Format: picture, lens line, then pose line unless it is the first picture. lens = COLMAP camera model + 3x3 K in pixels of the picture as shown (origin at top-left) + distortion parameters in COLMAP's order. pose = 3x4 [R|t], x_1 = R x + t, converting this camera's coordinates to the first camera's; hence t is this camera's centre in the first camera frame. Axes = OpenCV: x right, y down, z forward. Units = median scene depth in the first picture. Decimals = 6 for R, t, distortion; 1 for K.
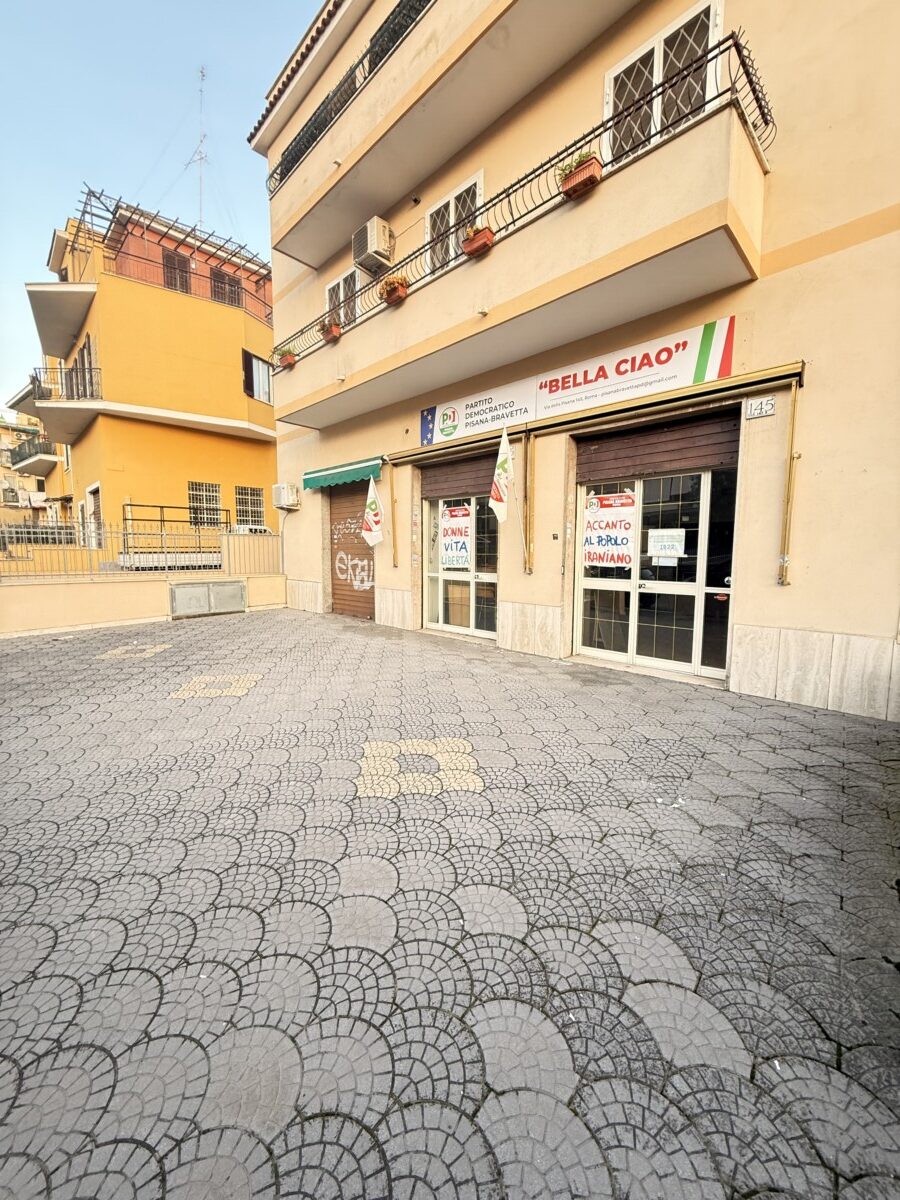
lens RADIAL K [[474.1, 0, 449.5], [0, 474.1, 597.8], [0, 0, 1]] dist [0.000108, -0.000041]
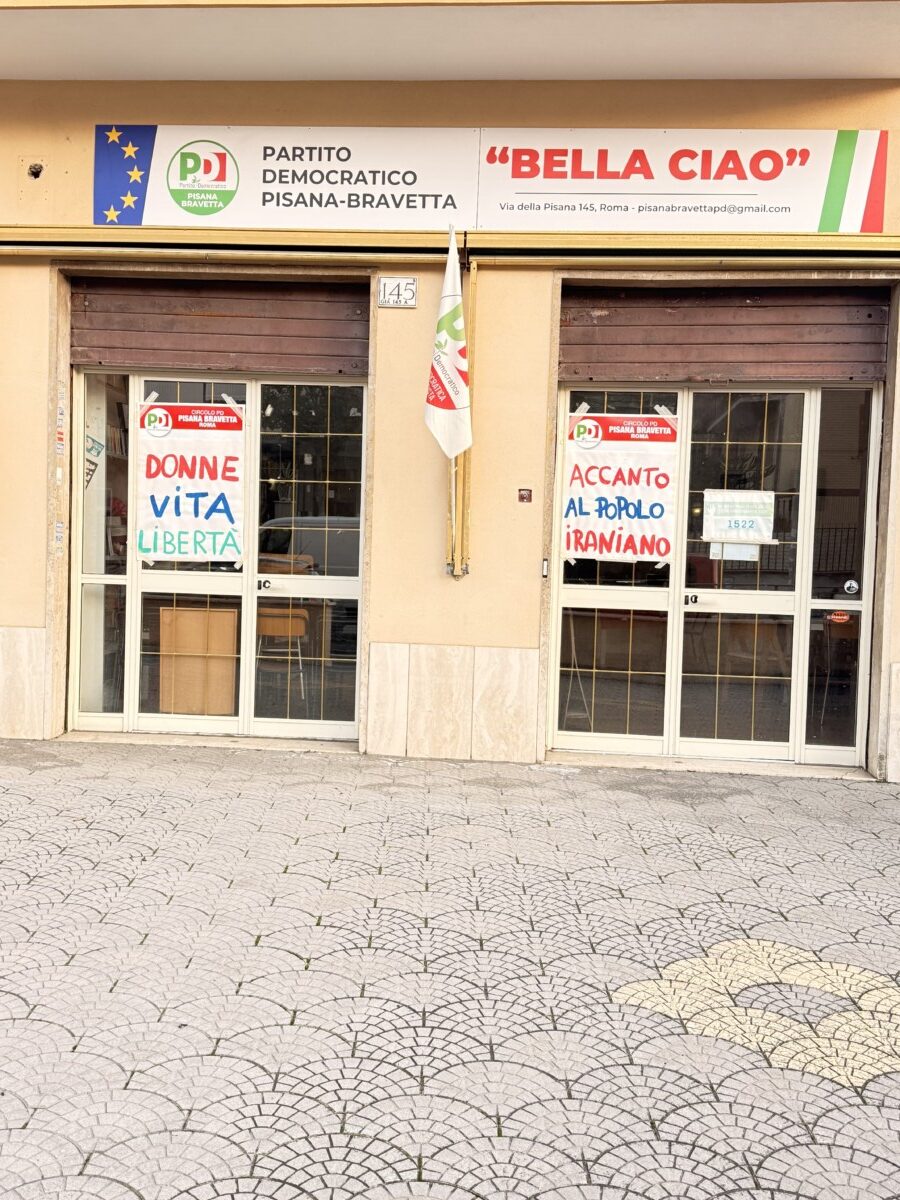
lens RADIAL K [[1182.3, 0, 441.8], [0, 1182.3, 594.5], [0, 0, 1]] dist [0.093278, 0.000000]
pose [[0.763834, -0.009983, 0.645336, -0.573731], [0.035200, 0.999037, -0.026209, -0.006085], [-0.644452, 0.042735, 0.763449, 0.186859]]
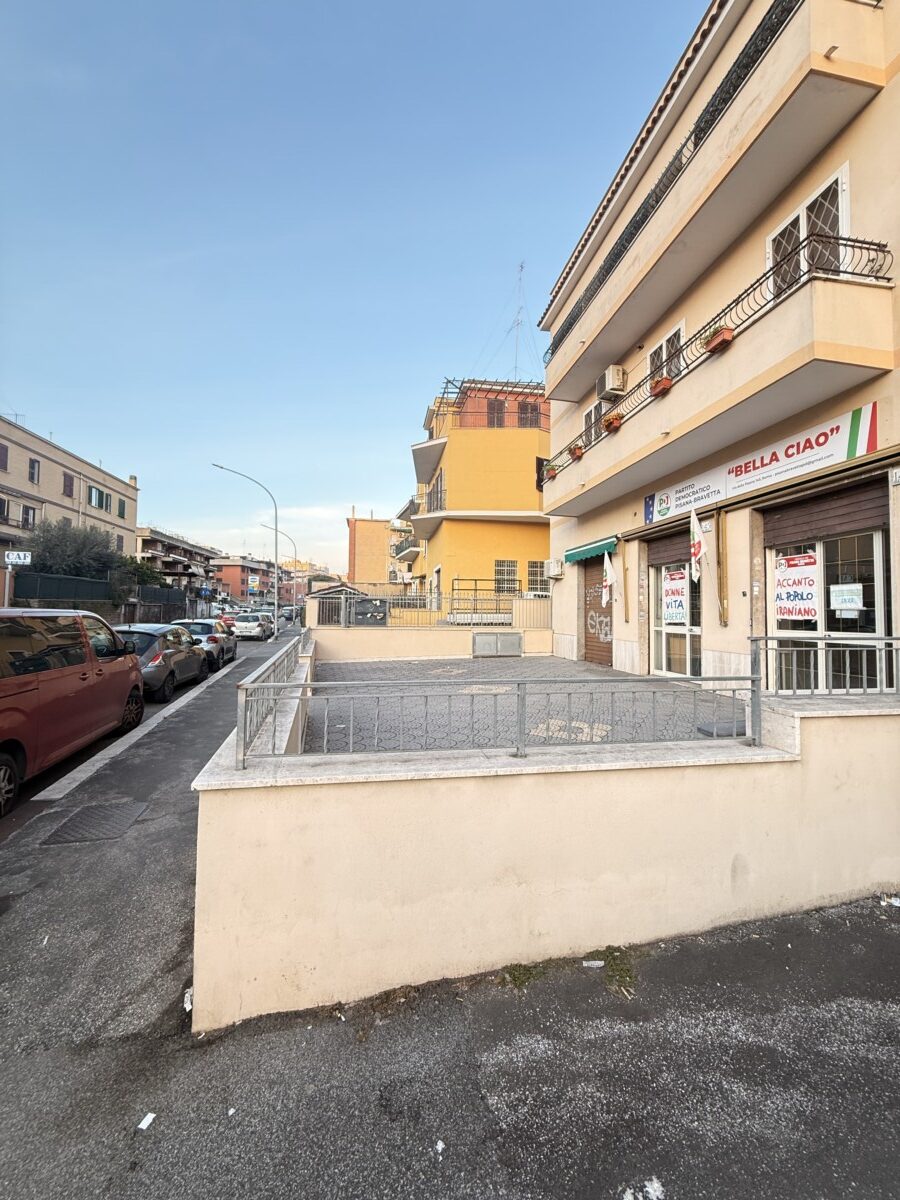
lens RADIAL K [[474.1, 0, 449.4], [0, 474.1, 597.3], [0, 0, 1]] dist [0.000108, -0.000041]
pose [[0.814621, -0.017921, -0.579717, 0.307563], [-0.062879, 0.990902, -0.118990, 0.063625], [0.576576, 0.133383, 0.806083, -0.354544]]
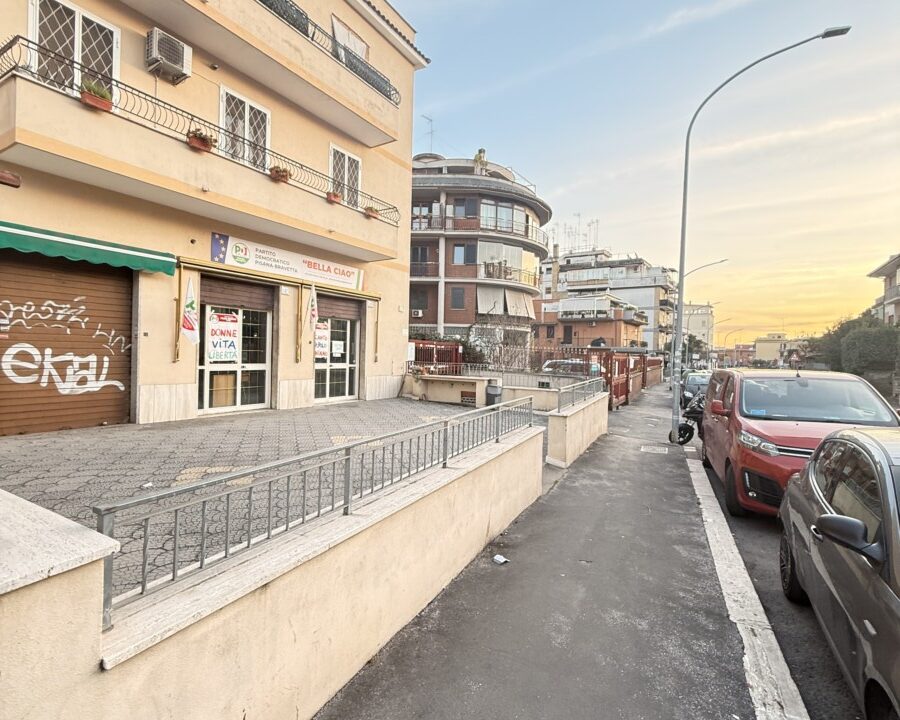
lens RADIAL K [[472.8, 0, 450.0], [0, 472.8, 359.5], [0, 0, 1]] dist [-0.003717, 0.000542]
pose [[-0.248765, -0.020596, 0.968345, -1.752486], [0.069474, 0.996819, 0.039050, -0.095507], [-0.966069, 0.076989, -0.246543, 0.931009]]
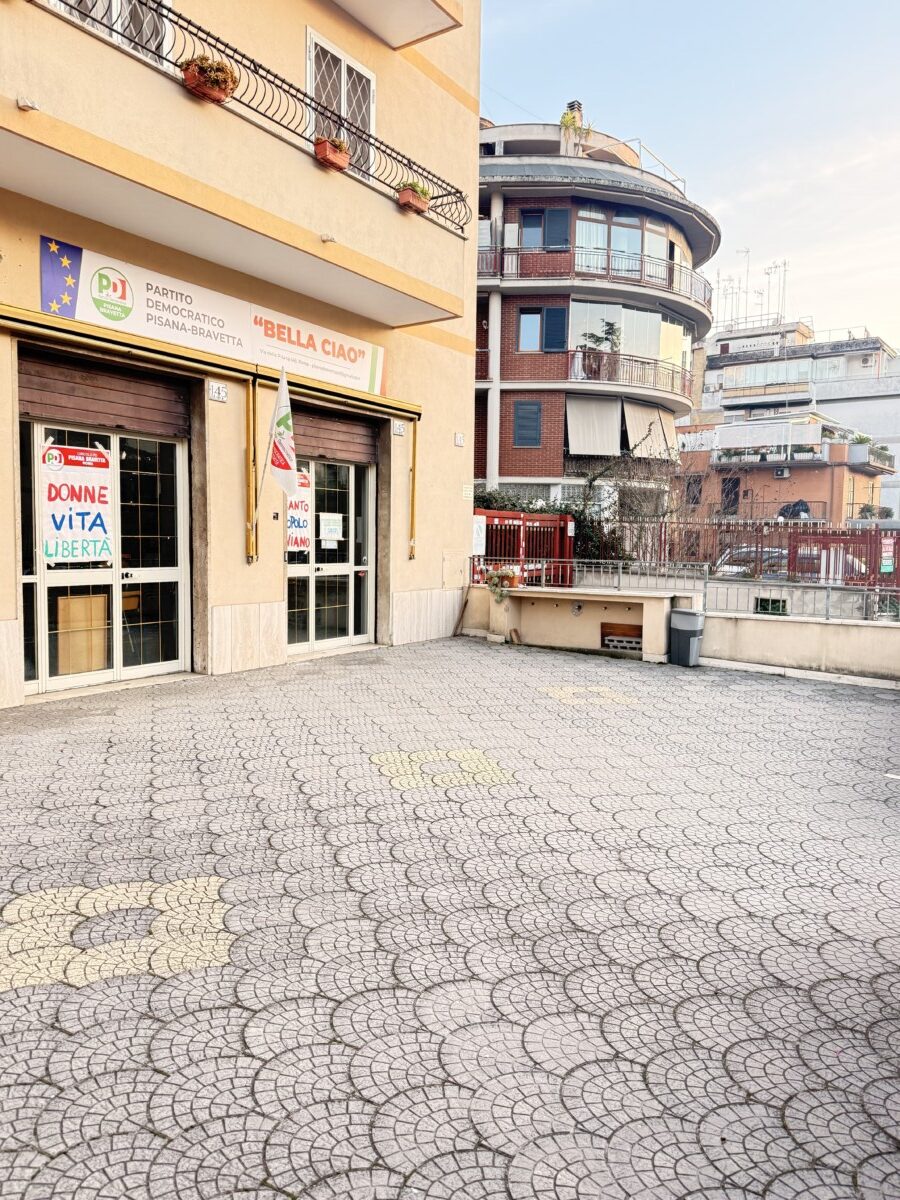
lens RADIAL K [[893.7, 0, 443.8], [0, 893.7, 596.7], [0, 0, 1]] dist [0.083908, -0.075899]
pose [[-0.218638, -0.070267, 0.973273, -1.346560], [0.081641, 0.992590, 0.090002, -0.105664], [-0.972385, 0.099137, -0.211281, 1.057763]]
